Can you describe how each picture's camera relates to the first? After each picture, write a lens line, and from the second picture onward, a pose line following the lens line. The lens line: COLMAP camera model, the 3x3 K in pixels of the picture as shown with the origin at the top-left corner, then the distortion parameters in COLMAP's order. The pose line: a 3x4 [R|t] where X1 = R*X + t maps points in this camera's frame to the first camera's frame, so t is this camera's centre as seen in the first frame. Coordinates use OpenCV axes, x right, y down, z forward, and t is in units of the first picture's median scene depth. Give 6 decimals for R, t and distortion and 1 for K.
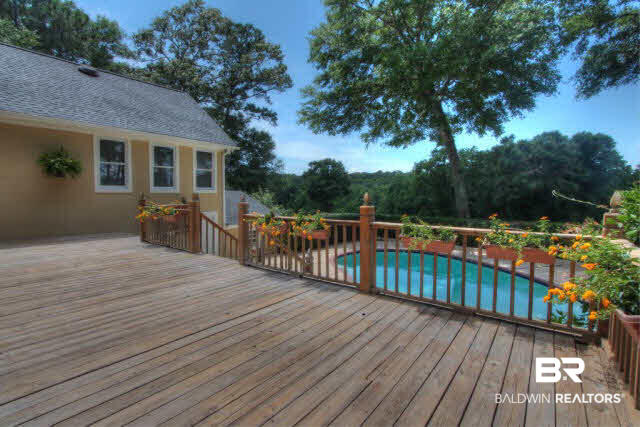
lens RADIAL K [[300.1, 0, 320.0], [0, 300.1, 213.5], [0, 0, 1]] dist [-0.012386, 0.000005]
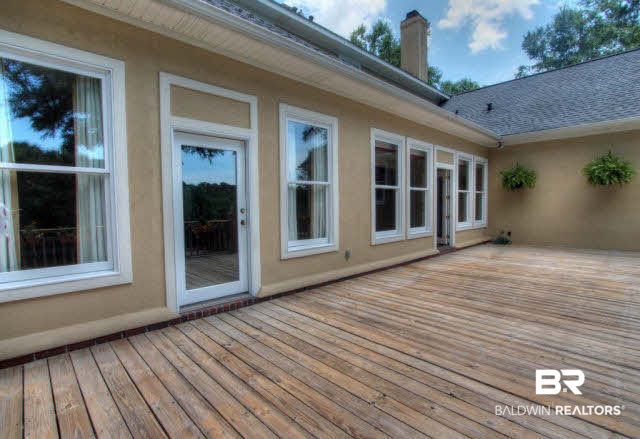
lens RADIAL K [[315.8, 0, 320.0], [0, 315.8, 219.5], [0, 0, 1]] dist [0.001049, 0.000050]
pose [[-0.141573, 0.043419, -0.988975, 0.490816], [-0.044845, 0.997731, 0.050223, -0.043130], [0.988912, 0.051461, -0.139305, 0.744376]]
